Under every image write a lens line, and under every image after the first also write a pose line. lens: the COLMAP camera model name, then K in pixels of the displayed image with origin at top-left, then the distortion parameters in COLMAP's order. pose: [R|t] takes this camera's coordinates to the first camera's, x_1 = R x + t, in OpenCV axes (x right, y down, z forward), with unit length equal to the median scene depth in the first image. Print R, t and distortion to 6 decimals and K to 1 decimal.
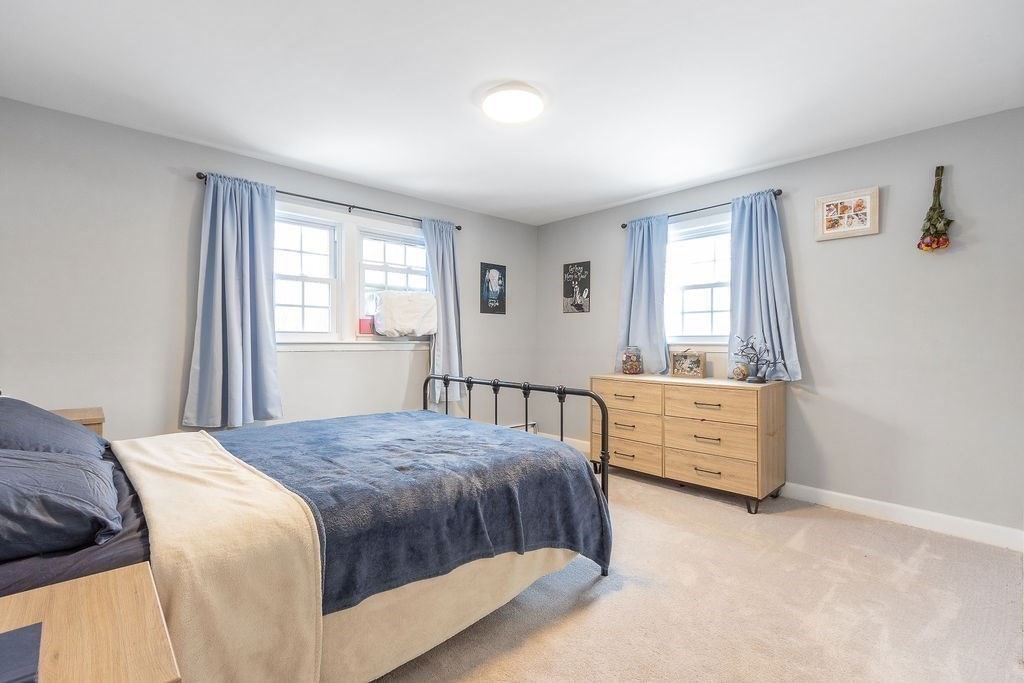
lens RADIAL K [[474.0, 0, 512.0], [0, 474.0, 341.5], [0, 0, 1]] dist [0.002954, 0.000383]
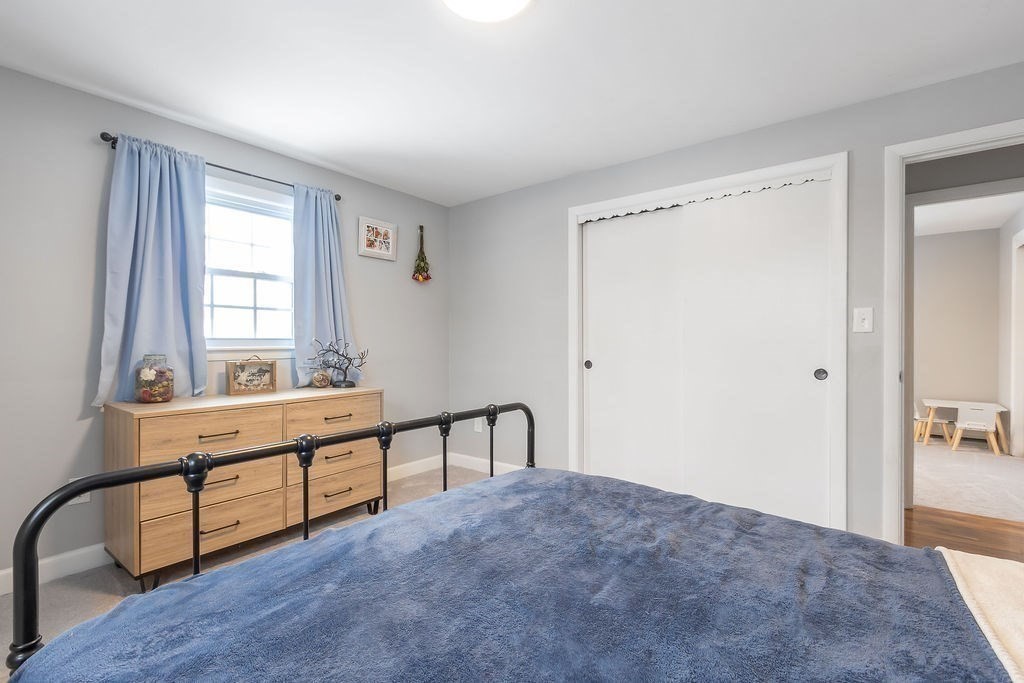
lens RADIAL K [[455.0, 0, 518.4], [0, 455.0, 343.3], [0, 0, 1]] dist [0.024999, 0.000192]
pose [[-0.155745, -0.007885, 0.987766, -0.486714], [0.004056, 0.999955, 0.008621, -0.010808], [-0.987789, 0.005349, -0.155706, 0.807935]]
